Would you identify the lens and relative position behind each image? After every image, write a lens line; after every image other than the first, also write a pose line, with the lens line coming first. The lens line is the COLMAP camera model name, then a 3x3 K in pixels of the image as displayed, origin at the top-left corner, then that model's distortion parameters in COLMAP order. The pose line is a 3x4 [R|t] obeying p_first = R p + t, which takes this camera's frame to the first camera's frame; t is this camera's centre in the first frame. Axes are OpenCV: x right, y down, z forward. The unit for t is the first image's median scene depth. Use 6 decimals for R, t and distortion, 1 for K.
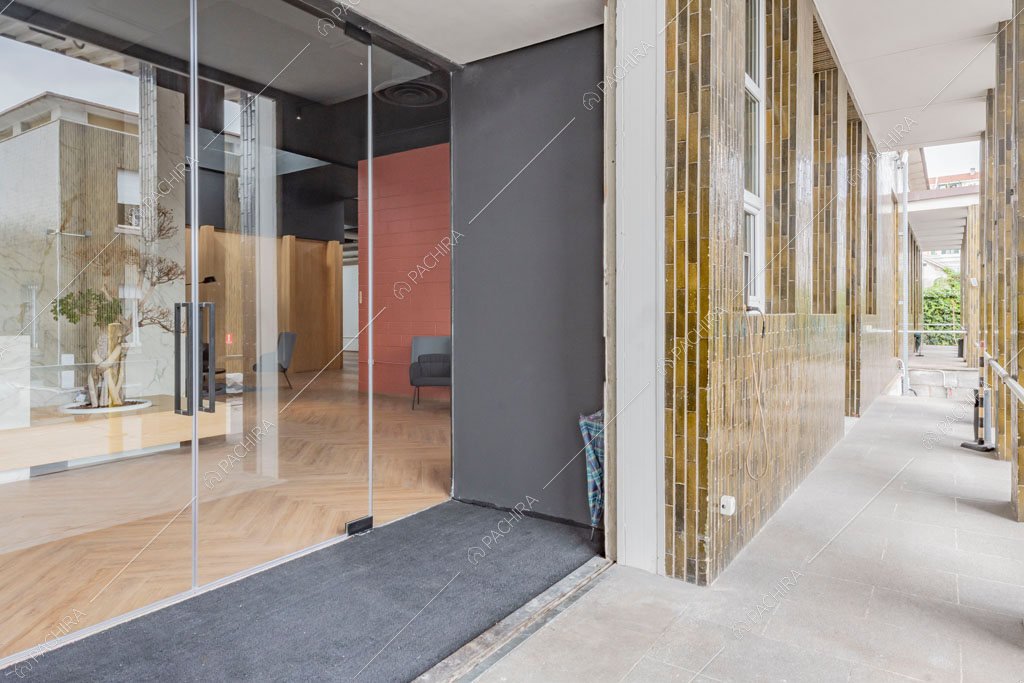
lens RADIAL K [[641.9, 0, 512.0], [0, 641.9, 341.5], [0, 0, 1]] dist [0.000281, 0.000420]
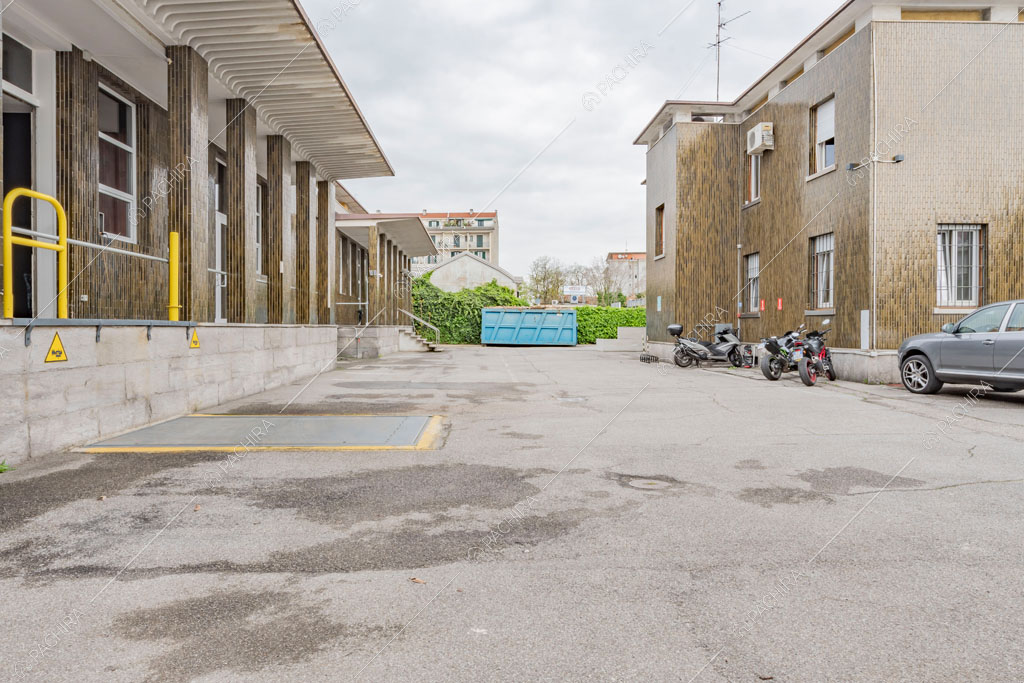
lens RADIAL K [[641.9, 0, 512.0], [0, 641.9, 341.5], [0, 0, 1]] dist [0.000281, 0.000420]
pose [[0.800736, 0.000725, 0.599017, 0.155627], [0.008518, 0.999884, -0.012597, 0.505284], [-0.598956, 0.015189, 0.800638, -2.442536]]
